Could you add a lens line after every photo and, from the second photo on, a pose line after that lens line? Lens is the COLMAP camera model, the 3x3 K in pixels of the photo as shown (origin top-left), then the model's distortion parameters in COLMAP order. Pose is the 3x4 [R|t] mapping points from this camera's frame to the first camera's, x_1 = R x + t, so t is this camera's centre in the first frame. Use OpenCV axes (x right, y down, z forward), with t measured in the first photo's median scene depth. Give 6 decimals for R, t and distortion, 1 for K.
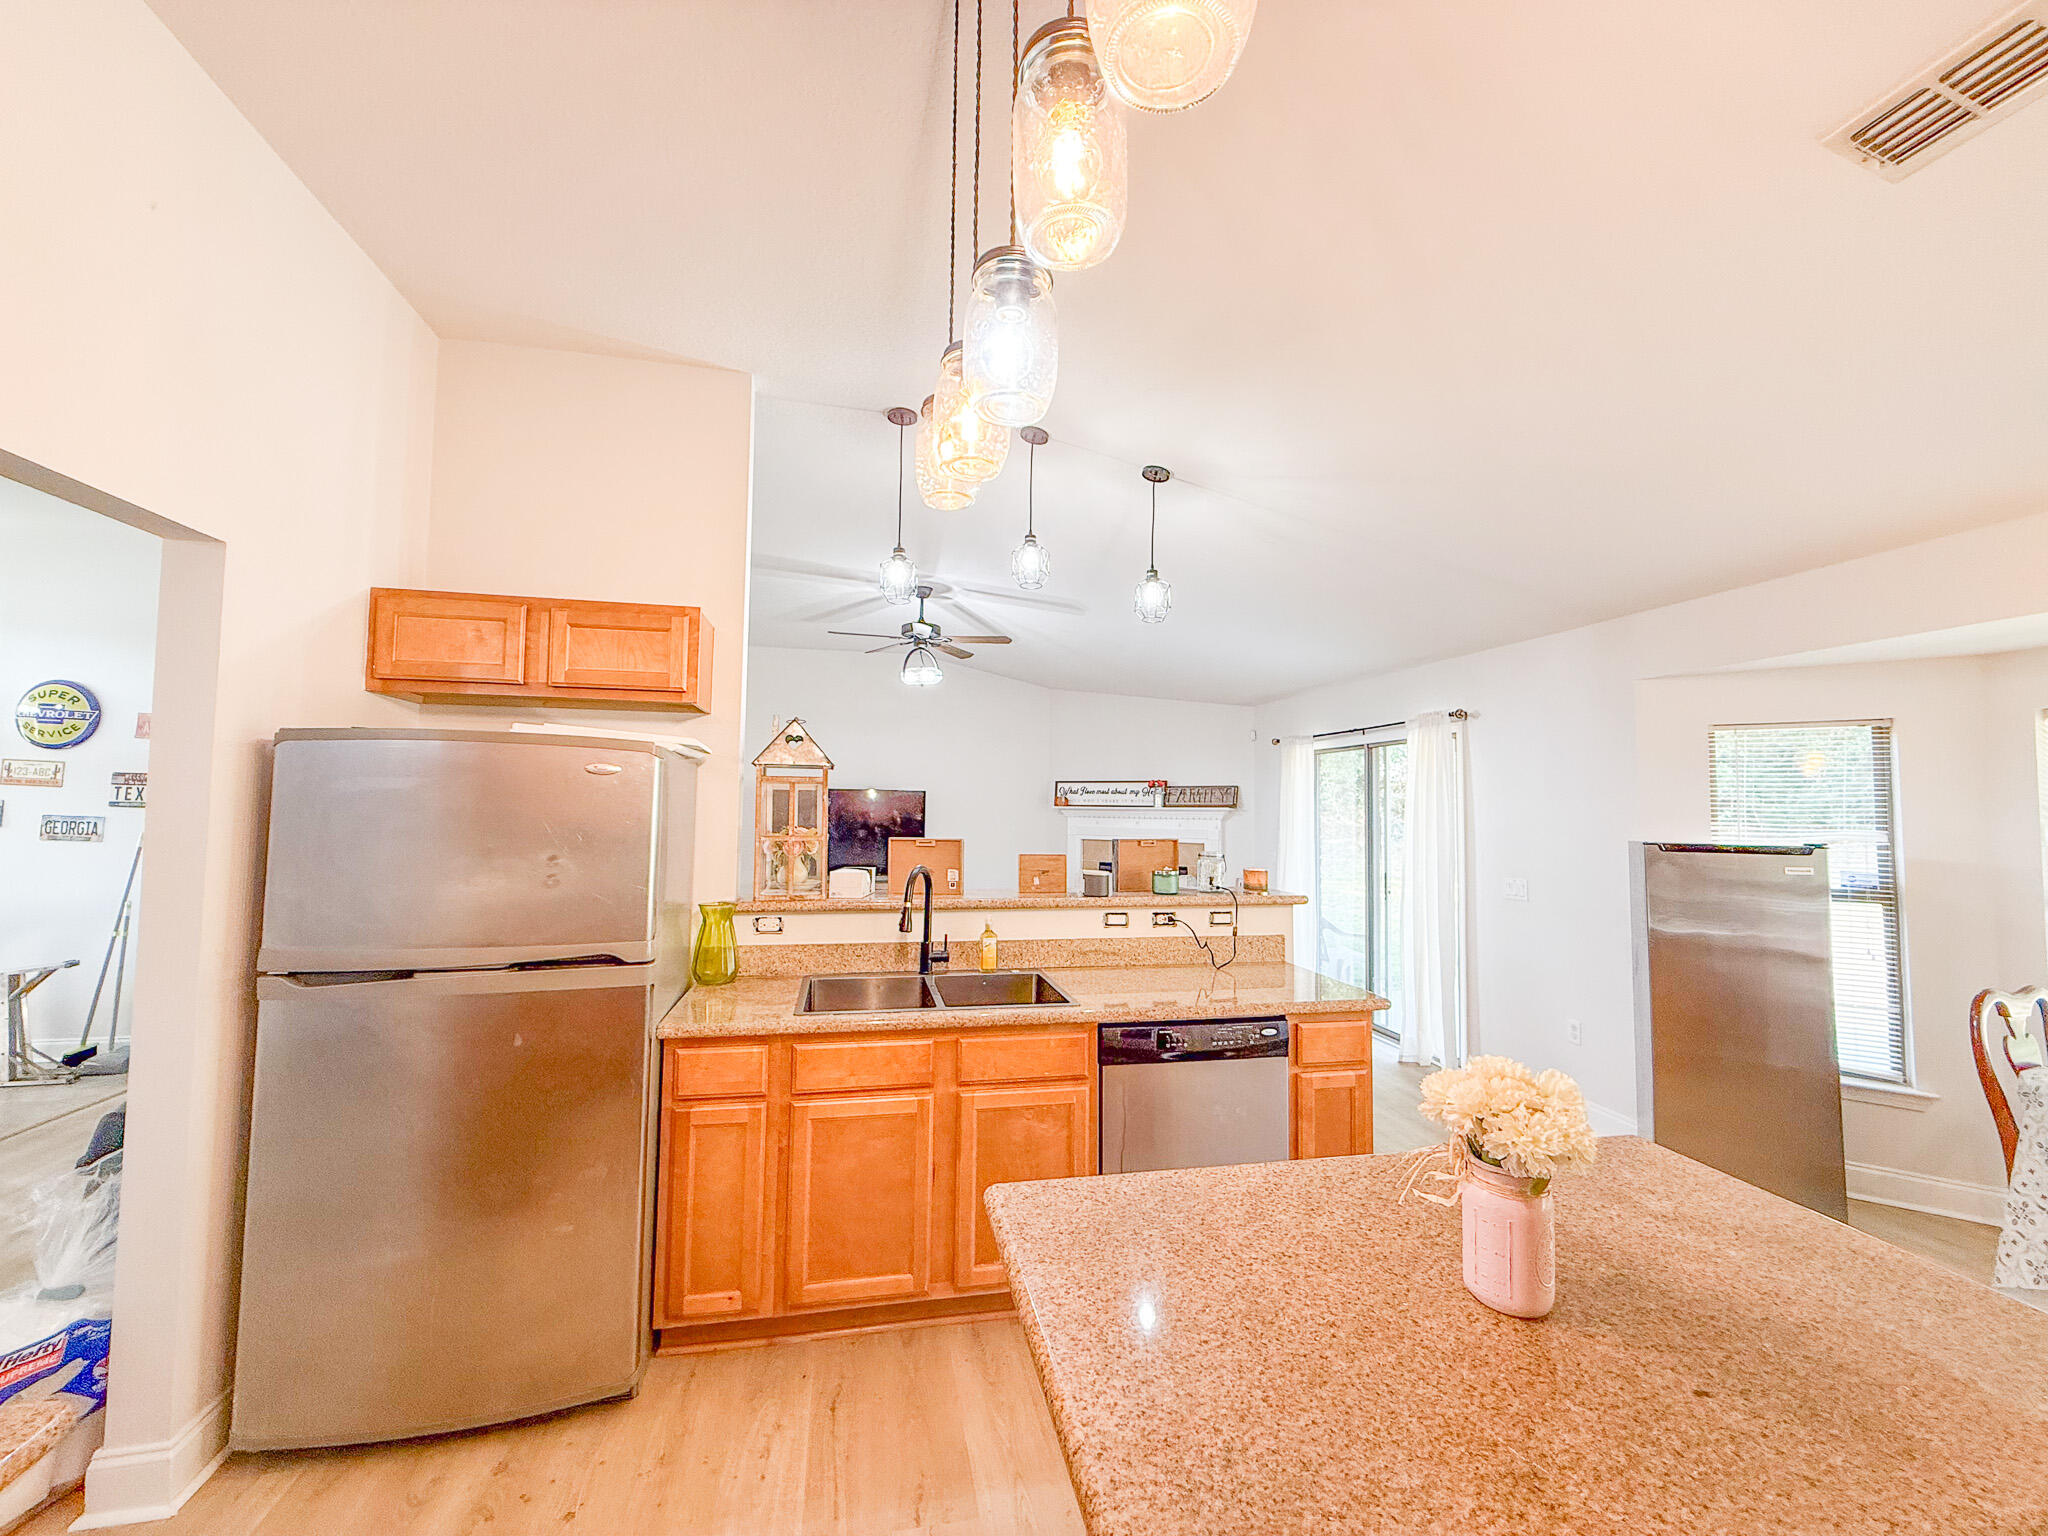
lens RADIAL K [[816.5, 0, 1027.1], [0, 816.5, 758.8], [0, 0, 1]] dist [0.000223, 0.000107]
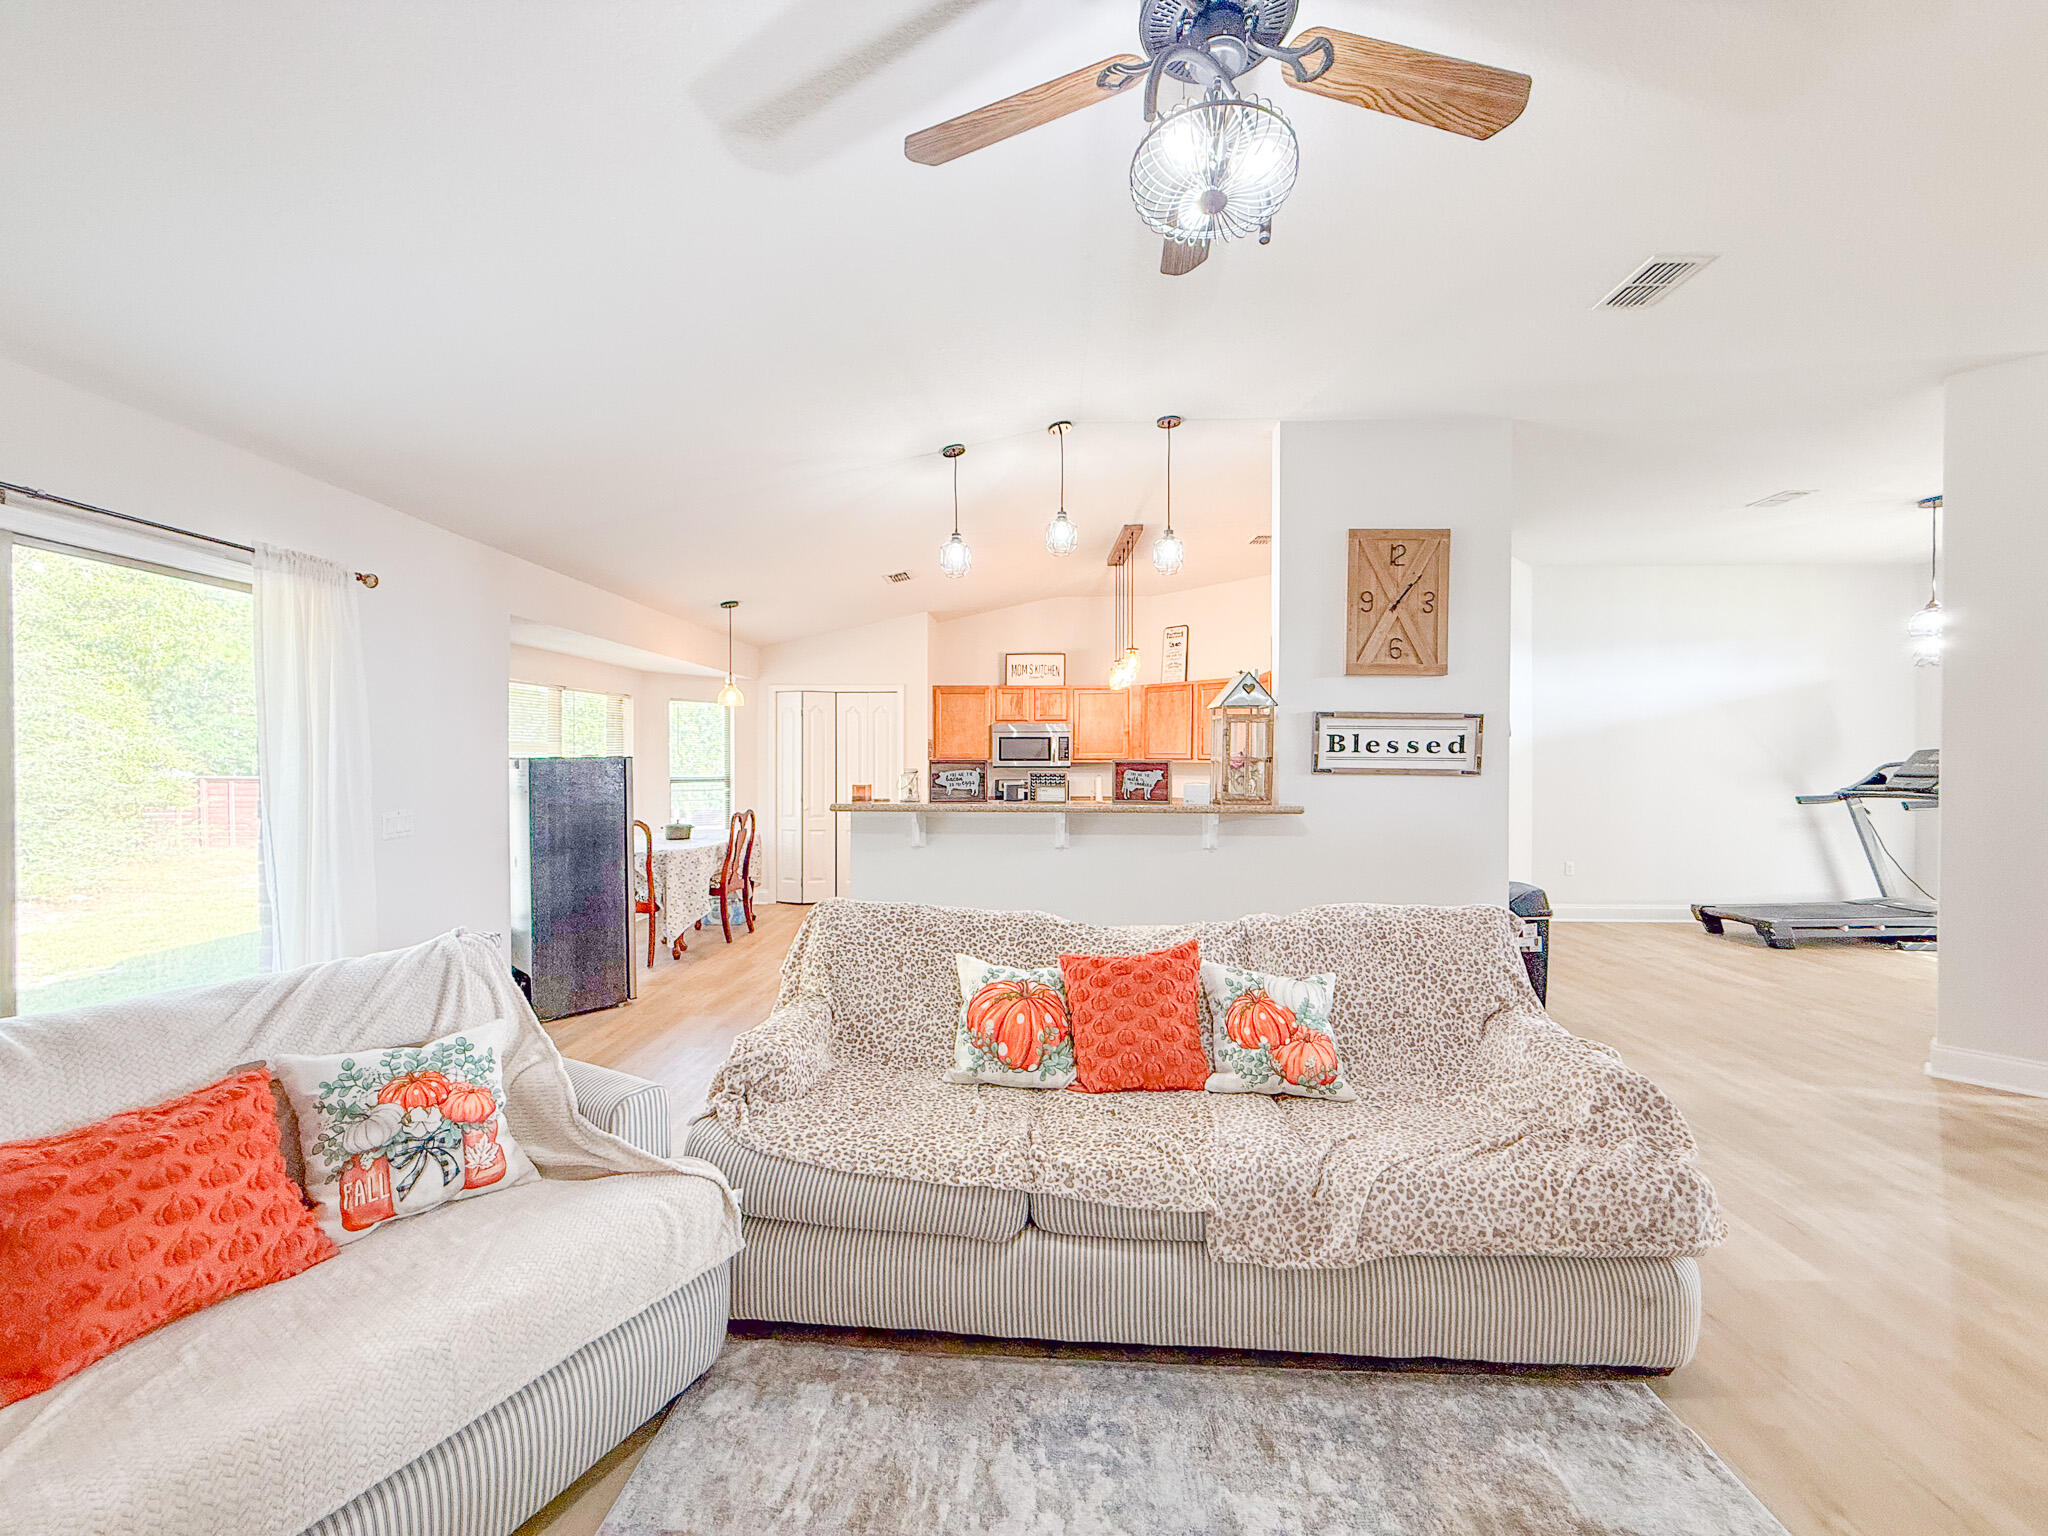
lens RADIAL K [[816.5, 0, 1025.0], [0, 816.5, 770.0], [0, 0, 1]] dist [0.000223, 0.000107]
pose [[-0.971273, -0.017212, 0.237346, -0.117084], [-0.028501, 0.998615, -0.044214, 0.080920], [-0.236256, -0.049708, -0.970418, 1.056998]]
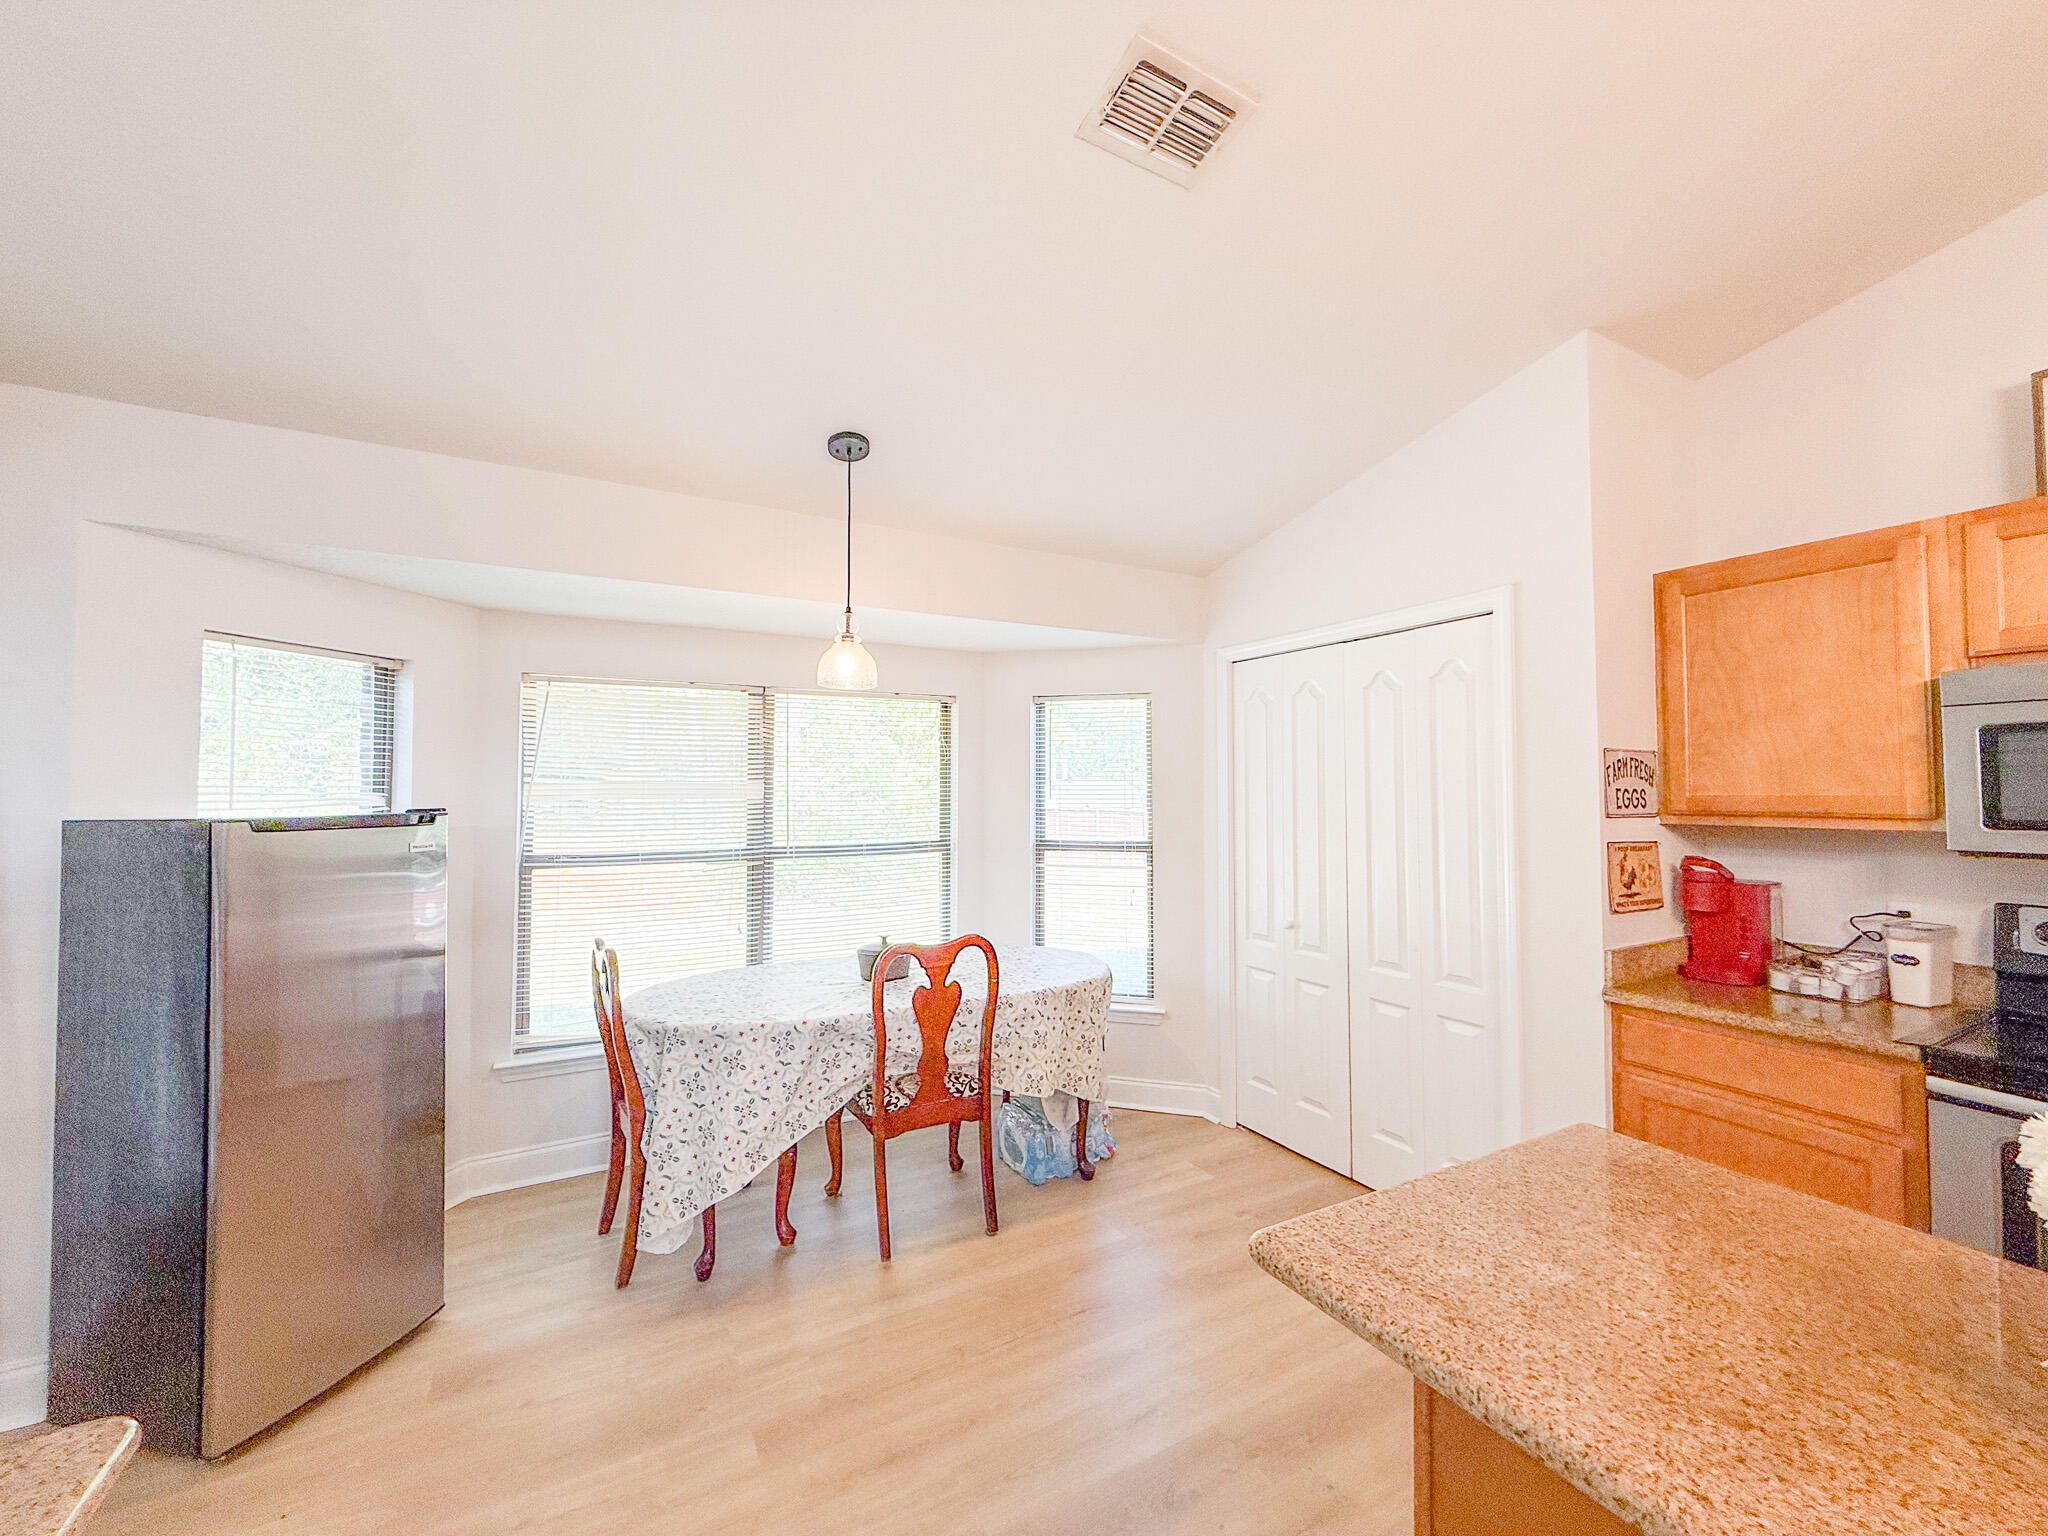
lens RADIAL K [[816.5, 0, 1018.1], [0, 816.5, 766.1], [0, 0, 1]] dist [0.000223, 0.000107]
pose [[-0.289499, 0.017451, 0.957019, 0.031751], [-0.061209, 0.997450, -0.036704, 0.026103], [-0.955219, -0.069204, -0.287693, 0.312947]]
